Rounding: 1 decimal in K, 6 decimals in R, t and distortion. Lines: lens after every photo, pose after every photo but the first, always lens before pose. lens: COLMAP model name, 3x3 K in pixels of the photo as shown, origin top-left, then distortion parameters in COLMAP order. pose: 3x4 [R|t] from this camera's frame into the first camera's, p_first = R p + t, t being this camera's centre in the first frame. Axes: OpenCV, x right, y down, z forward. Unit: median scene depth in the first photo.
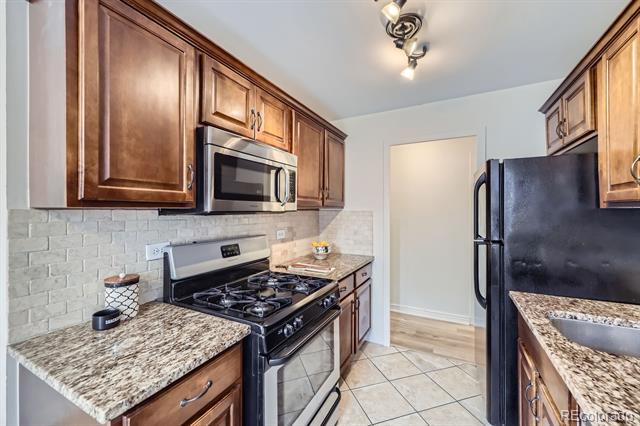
lens RADIAL K [[259.4, 0, 319.6], [0, 259.4, 210.1], [0, 0, 1]] dist [0.006553, 0.000046]
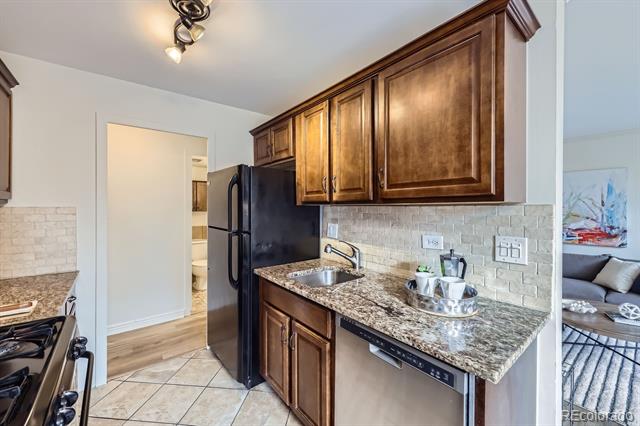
lens RADIAL K [[258.7, 0, 316.3], [0, 258.7, 207.7], [0, 0, 1]] dist [0.003475, -0.000004]
pose [[0.404017, -0.002026, 0.914749, -0.286451], [-0.002546, 0.999991, 0.003339, 0.001264], [-0.914748, -0.003678, 0.404009, 0.190618]]
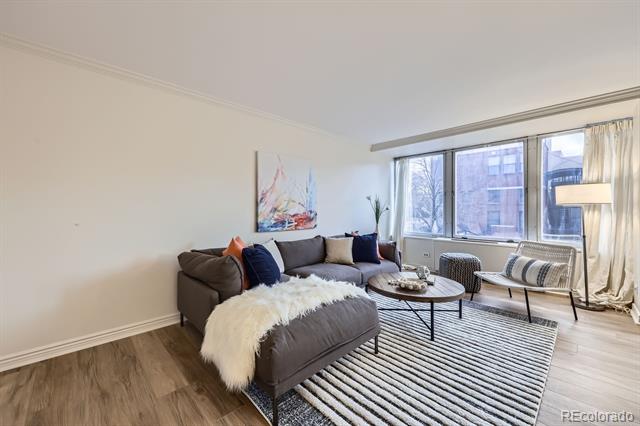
lens RADIAL K [[252.4, 0, 318.0], [0, 252.4, 212.7], [0, 0, 1]] dist [-0.001403, -0.000572]
pose [[-0.944625, -0.005347, 0.328109, 1.756403], [-0.000913, 0.999906, 0.013667, 0.138486], [-0.328151, 0.012611, -0.944541, 1.015319]]
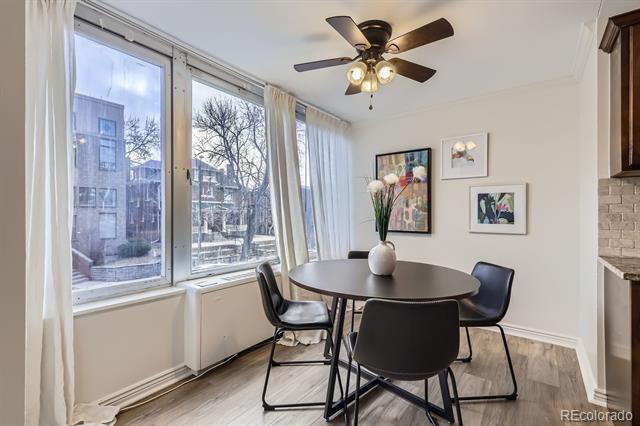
lens RADIAL K [[290.7, 0, 320.0], [0, 290.7, 213.0], [0, 0, 1]] dist [0.000402, -0.000078]
pose [[-0.159827, -0.003571, -0.987139, 0.582137], [-0.002286, 0.999992, -0.003247, 0.132123], [0.987142, 0.001738, -0.159834, -0.299677]]
